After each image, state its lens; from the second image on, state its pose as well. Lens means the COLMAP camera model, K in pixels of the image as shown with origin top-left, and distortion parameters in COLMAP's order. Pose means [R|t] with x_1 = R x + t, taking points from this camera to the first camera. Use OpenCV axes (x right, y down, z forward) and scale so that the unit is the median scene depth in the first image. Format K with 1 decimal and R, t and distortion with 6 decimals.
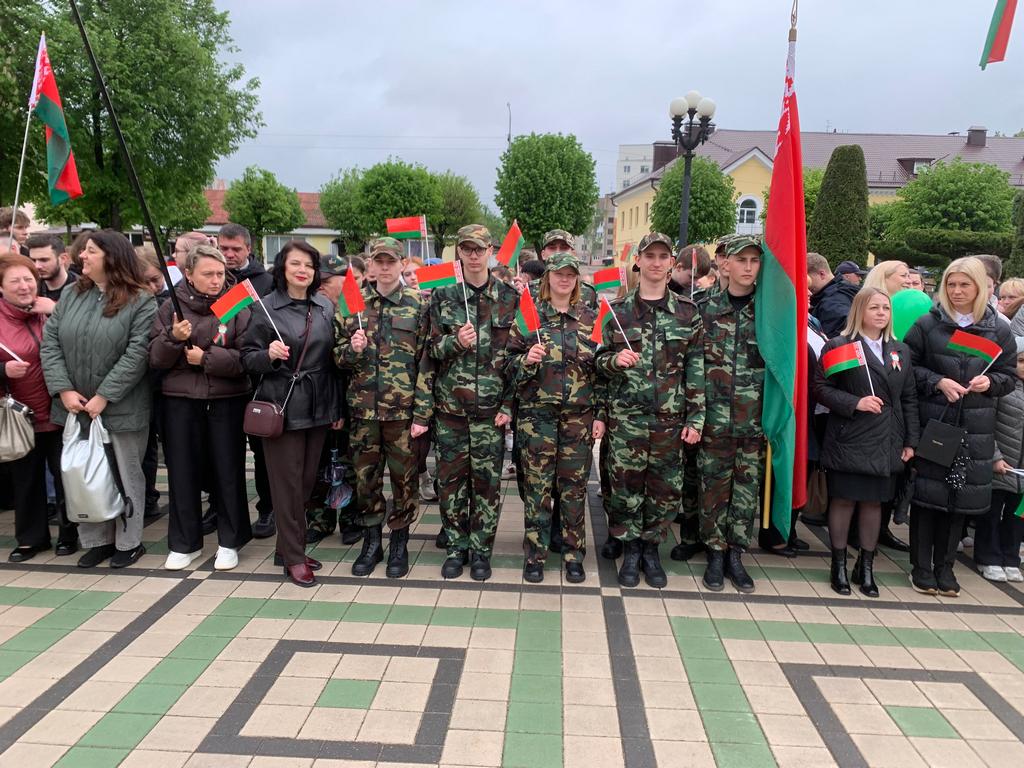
lens RADIAL K [[768.7, 0, 512.0], [0, 768.7, 384.0], [0, 0, 1]] dist [0.003514, 0.002559]
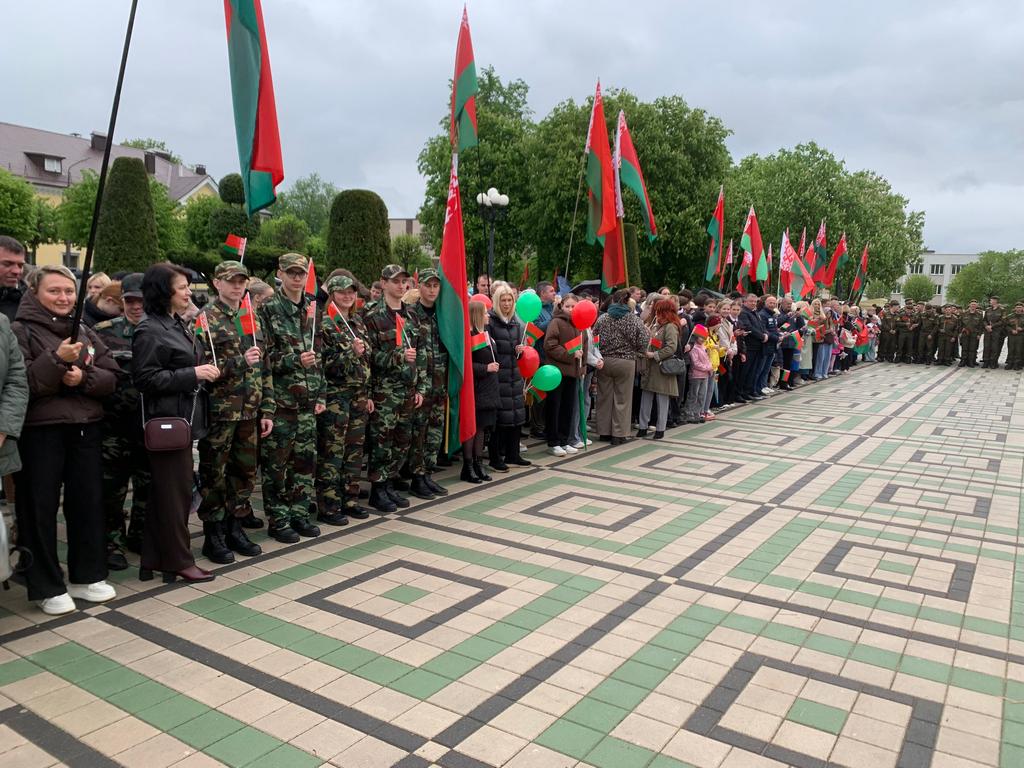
lens RADIAL K [[800.4, 0, 512.0], [0, 800.4, 384.0], [0, 0, 1]] dist [-0.002277, -0.005484]
pose [[0.499687, -0.102303, 0.860143, -1.003241], [0.105089, 0.992826, 0.057034, -0.032604], [-0.859807, 0.061892, 0.506854, 0.047173]]
